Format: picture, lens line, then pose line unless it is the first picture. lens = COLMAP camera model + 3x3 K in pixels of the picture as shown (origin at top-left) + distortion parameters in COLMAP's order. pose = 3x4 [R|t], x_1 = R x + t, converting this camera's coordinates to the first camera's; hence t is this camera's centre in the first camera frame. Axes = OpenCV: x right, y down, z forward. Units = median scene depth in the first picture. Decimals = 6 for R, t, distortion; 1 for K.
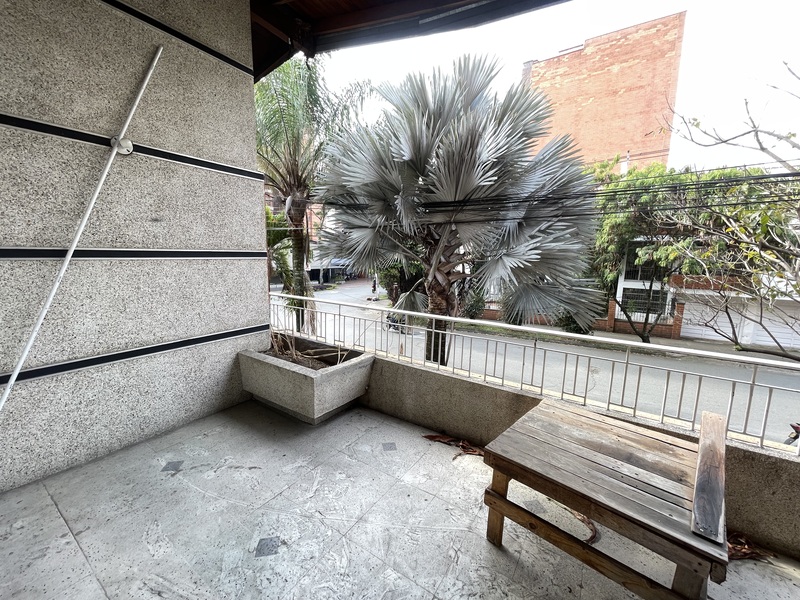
lens RADIAL K [[322.9, 0, 397.6], [0, 322.9, 300.1], [0, 0, 1]] dist [-0.000787, 0.000345]
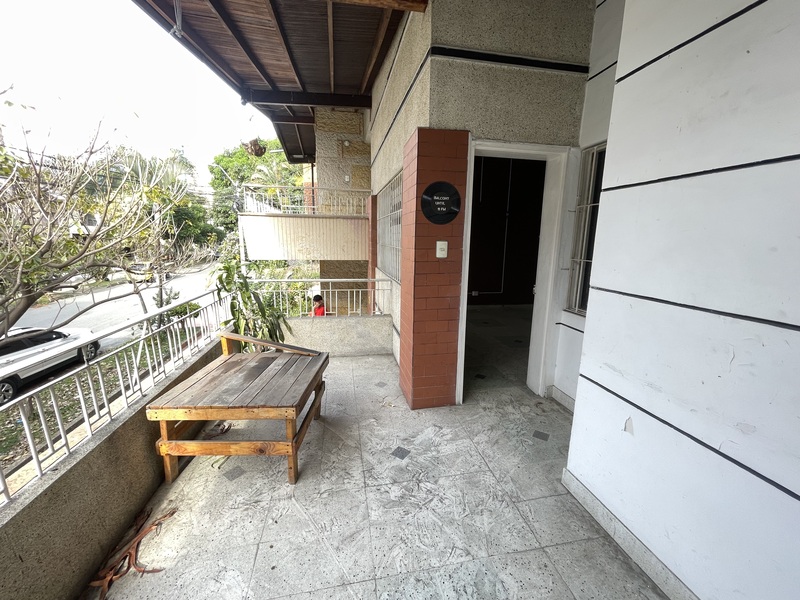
lens RADIAL K [[322.9, 0, 397.6], [0, 322.9, 300.1], [0, 0, 1]] dist [-0.000787, 0.000345]
pose [[-0.693772, -0.166870, 0.700596, -0.743978], [0.068906, 0.952944, 0.295210, -0.214116], [-0.716891, 0.253084, -0.649627, 1.467006]]
